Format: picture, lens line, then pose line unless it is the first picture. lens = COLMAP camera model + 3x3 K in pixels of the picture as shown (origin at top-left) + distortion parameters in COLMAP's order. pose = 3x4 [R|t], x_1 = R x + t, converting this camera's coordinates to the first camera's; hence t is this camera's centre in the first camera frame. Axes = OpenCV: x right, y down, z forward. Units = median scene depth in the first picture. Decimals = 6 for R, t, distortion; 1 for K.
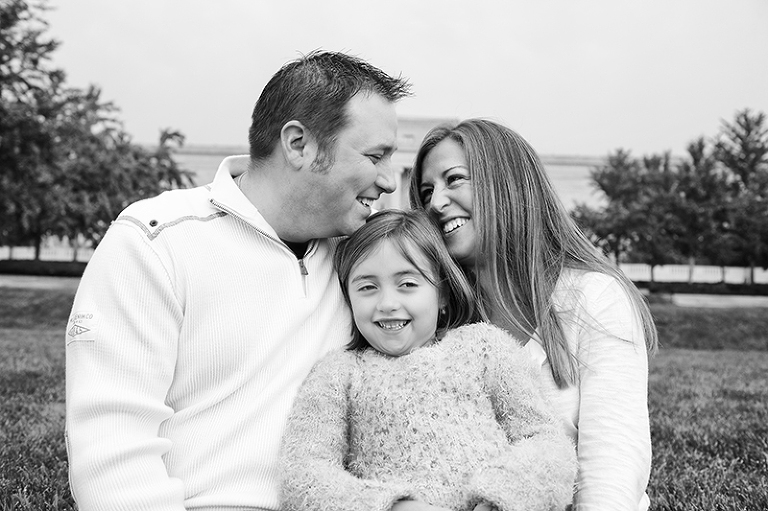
lens RADIAL K [[676.5, 0, 381.2], [0, 676.5, 261.8], [0, 0, 1]] dist [-0.068573, 0.047580]
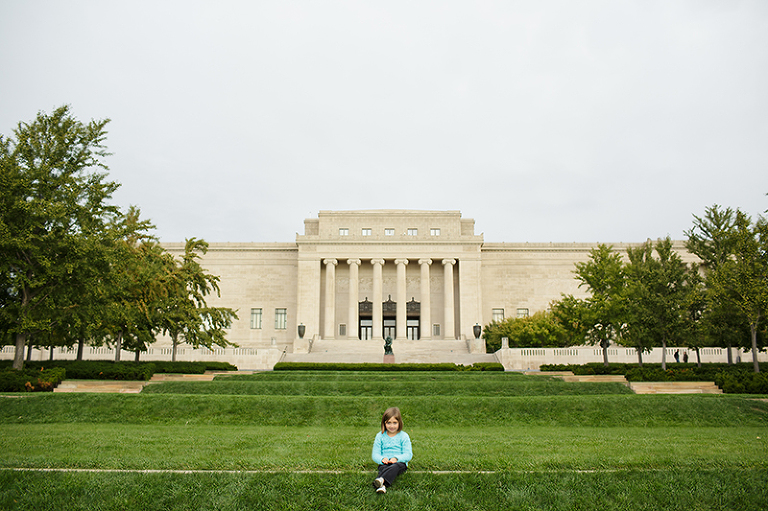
lens RADIAL K [[676.5, 0, 383.3], [0, 676.5, 251.3], [0, 0, 1]] dist [-0.068573, 0.047580]
pose [[0.999595, -0.027714, -0.006436, 0.003742], [0.026516, 0.989441, -0.142493, -0.013343], [0.010317, 0.142265, 0.989775, -0.126481]]
